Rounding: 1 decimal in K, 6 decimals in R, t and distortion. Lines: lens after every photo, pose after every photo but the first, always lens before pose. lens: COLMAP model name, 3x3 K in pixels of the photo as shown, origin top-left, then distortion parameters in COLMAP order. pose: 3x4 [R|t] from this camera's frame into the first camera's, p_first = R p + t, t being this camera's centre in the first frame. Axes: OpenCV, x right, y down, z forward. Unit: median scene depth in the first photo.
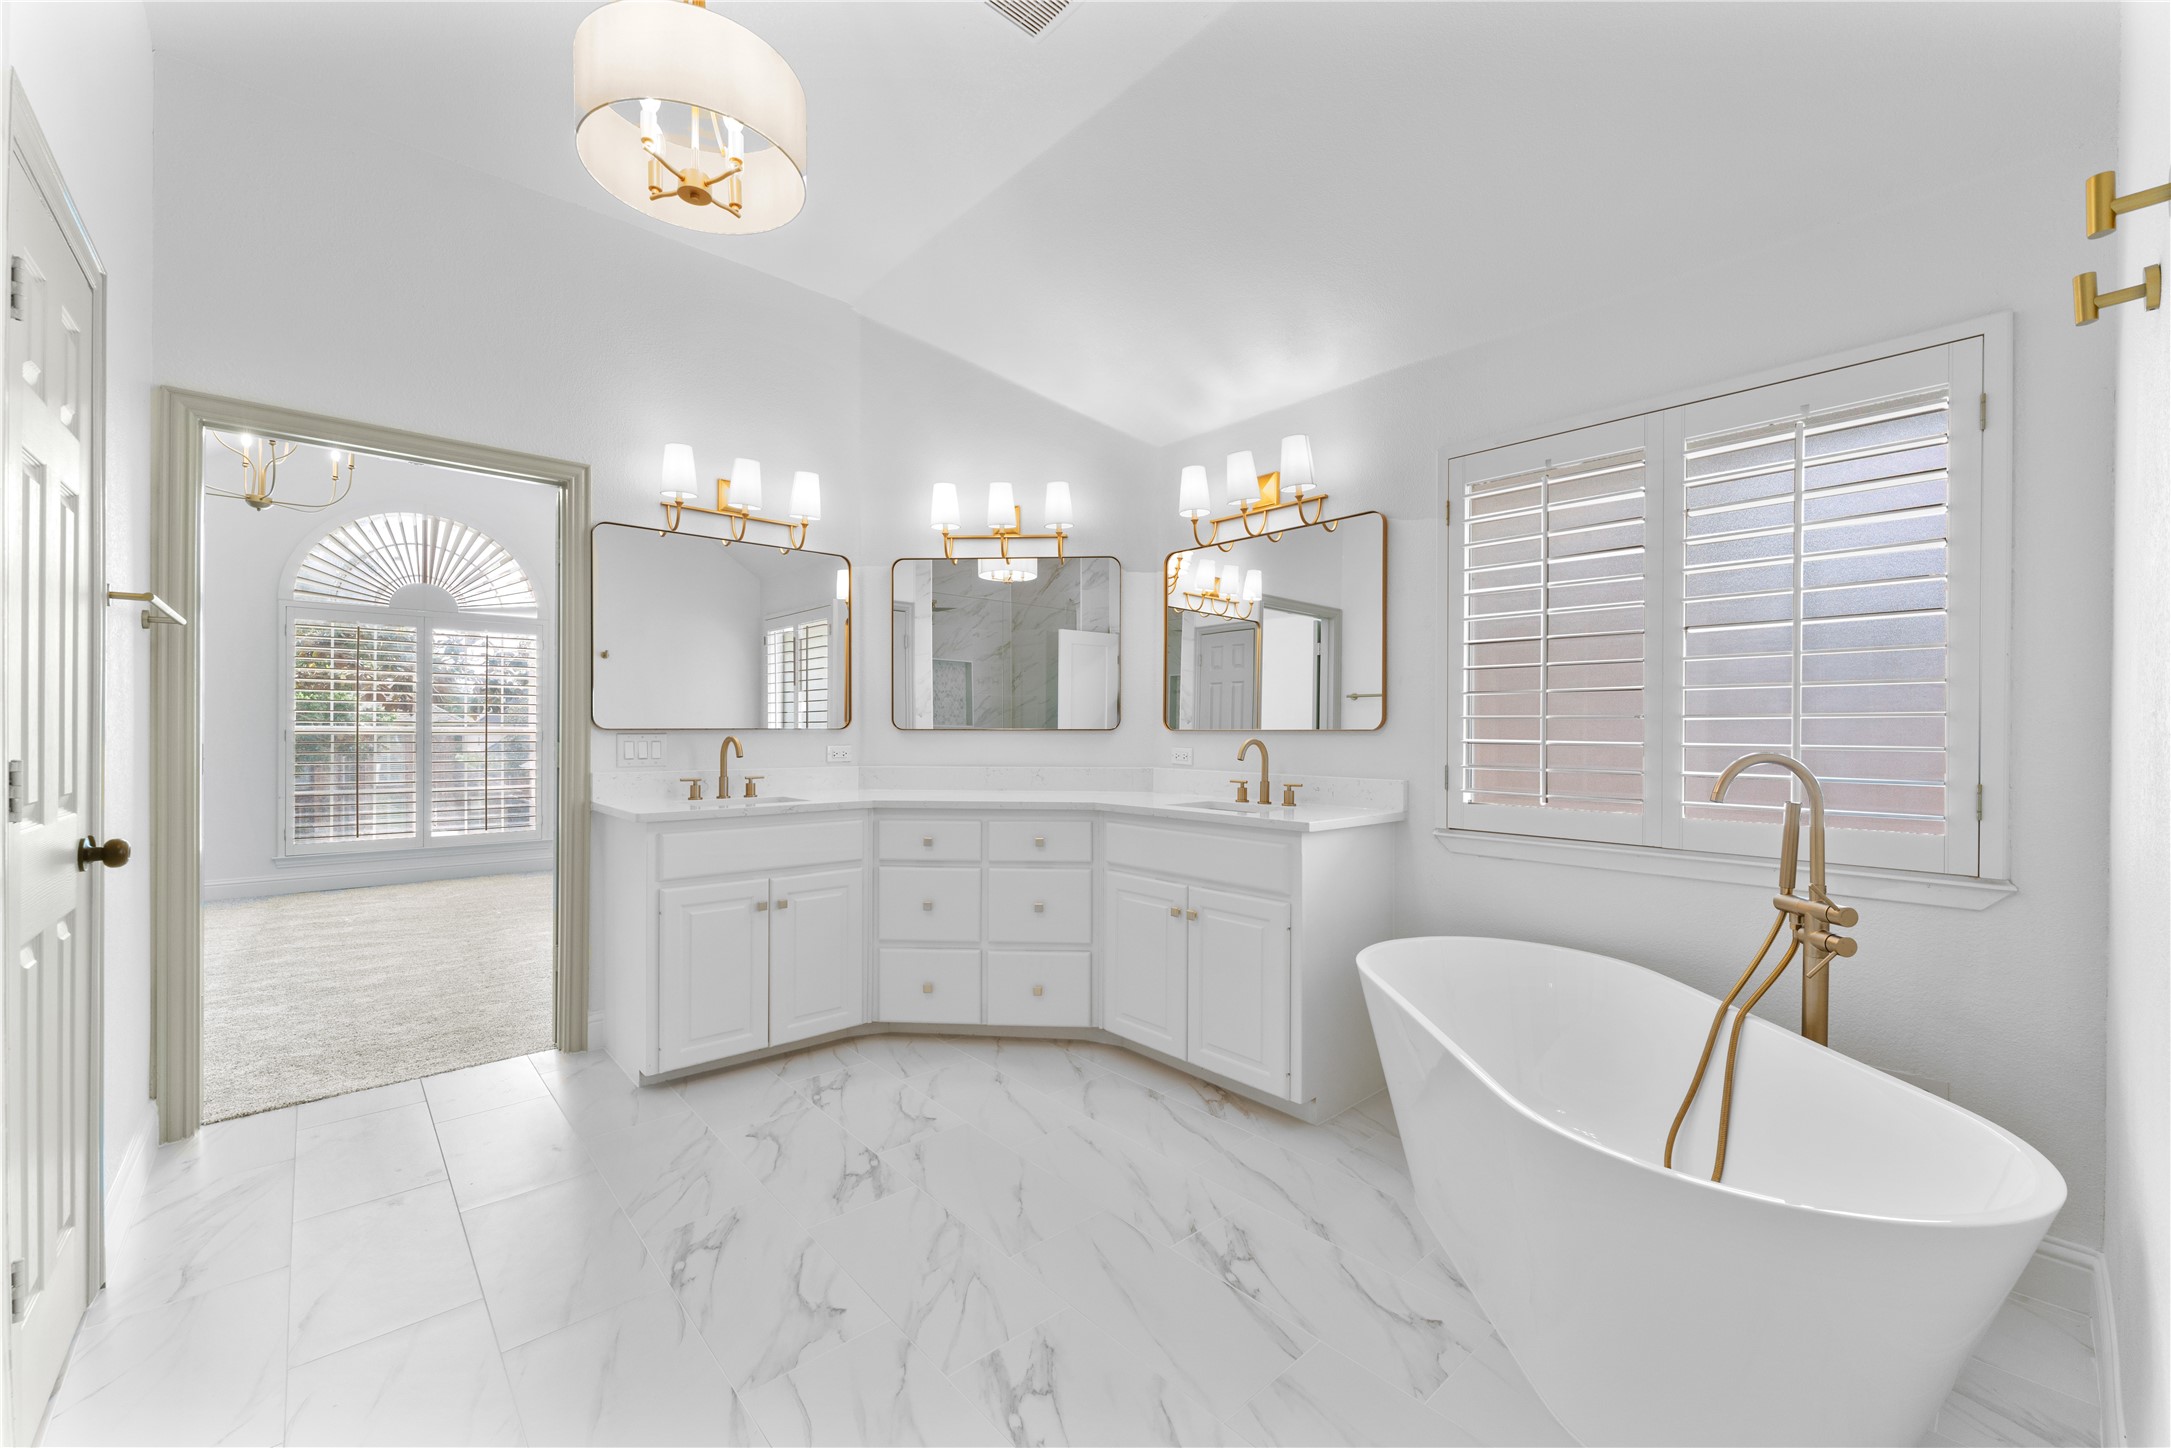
lens RADIAL K [[861.4, 0, 1080.4], [0, 861.4, 727.4], [0, 0, 1]] dist [0.000304, 0.000441]
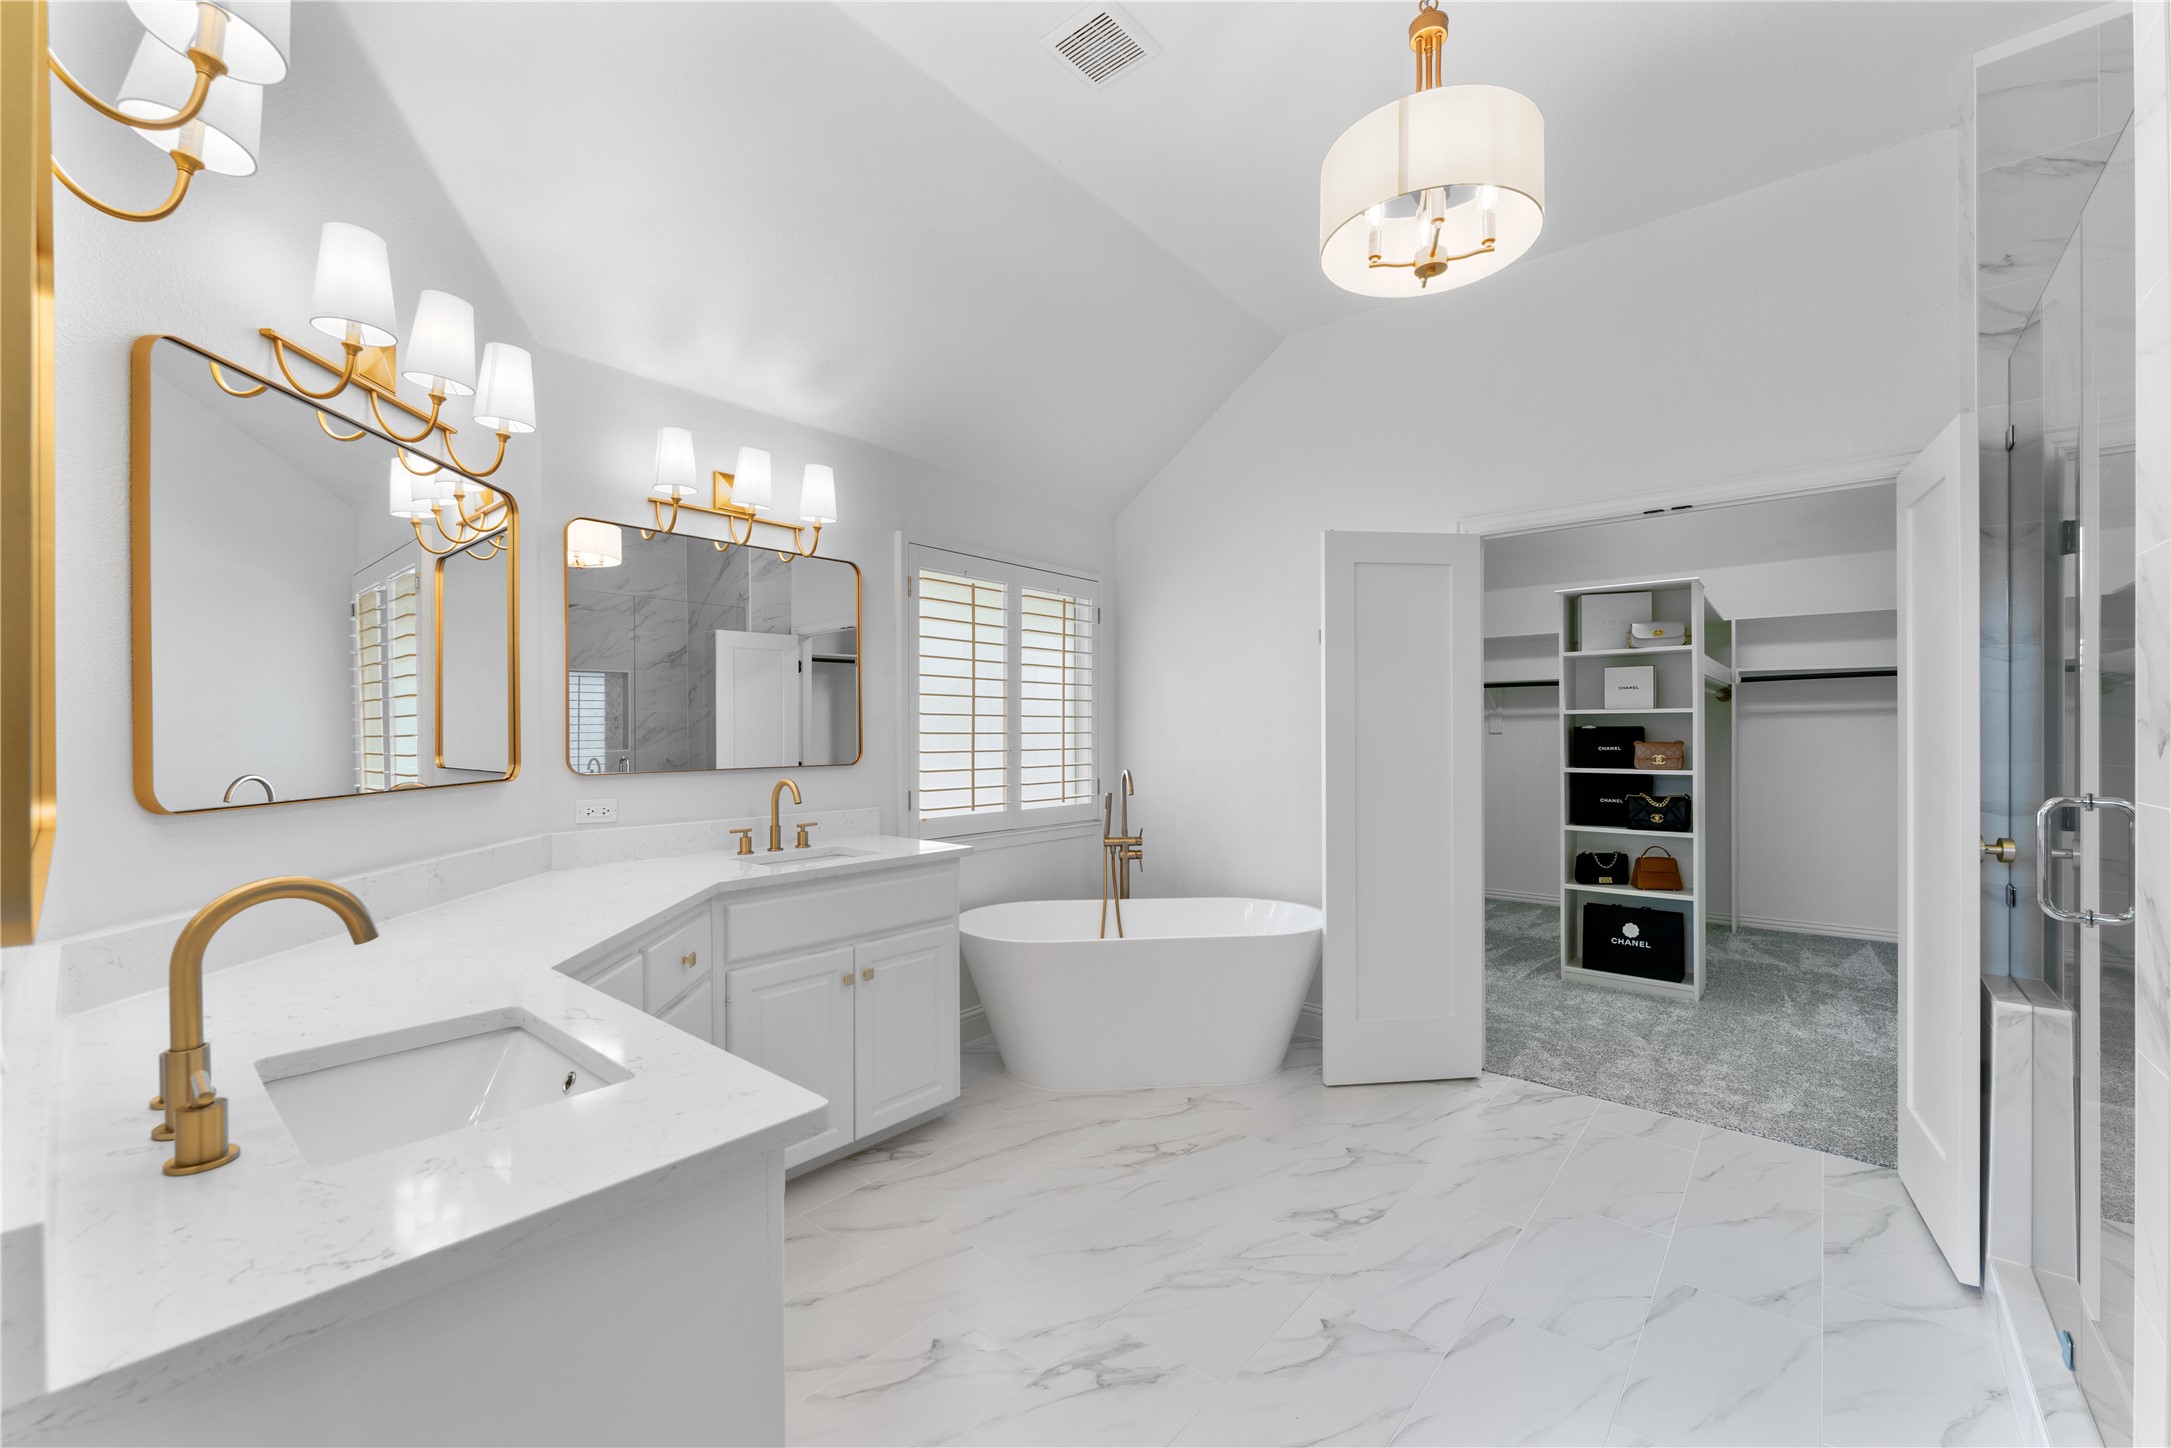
lens RADIAL K [[861.4, 0, 1092.1], [0, 861.4, 736.8], [0, 0, 1]] dist [0.000304, 0.000441]
pose [[-0.134843, -0.002410, 0.990864, -0.884428], [0.002078, 0.999994, 0.002715, -0.039177], [-0.990865, 0.002425, -0.134837, 0.969747]]
